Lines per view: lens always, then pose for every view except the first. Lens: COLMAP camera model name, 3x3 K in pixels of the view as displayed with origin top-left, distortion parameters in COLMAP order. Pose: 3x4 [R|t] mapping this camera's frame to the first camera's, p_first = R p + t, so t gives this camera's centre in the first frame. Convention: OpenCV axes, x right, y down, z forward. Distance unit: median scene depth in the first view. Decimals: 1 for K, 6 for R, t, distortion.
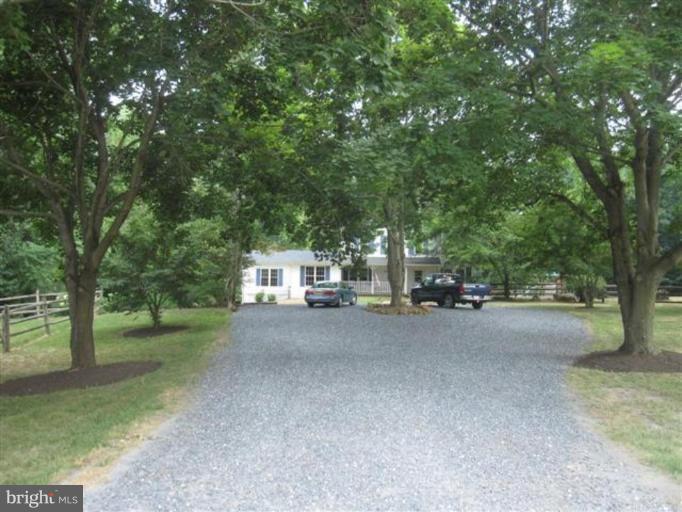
lens RADIAL K [[571.1, 0, 345.1], [0, 571.1, 256.2], [0, 0, 1]] dist [-0.051516, 0.004557]
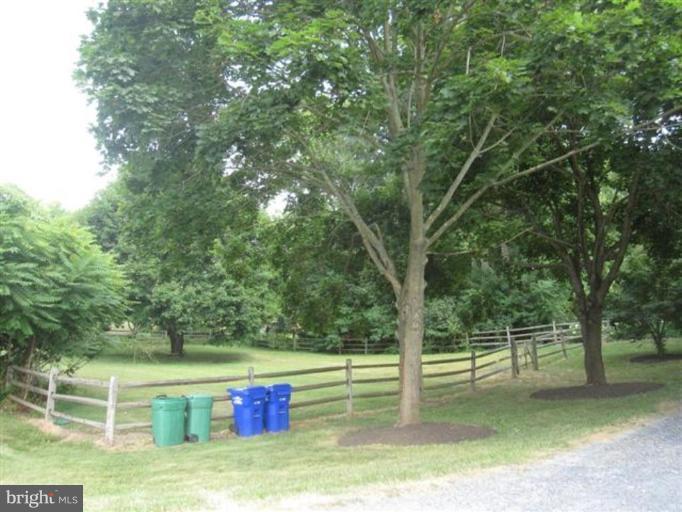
lens RADIAL K [[571.1, 0, 345.1], [0, 571.1, 256.2], [0, 0, 1]] dist [-0.051516, 0.004557]
pose [[0.665965, -0.087343, -0.740852, 0.082987], [0.051661, 0.996138, -0.071001, -0.018054], [0.744192, 0.009011, 0.667905, -0.180546]]
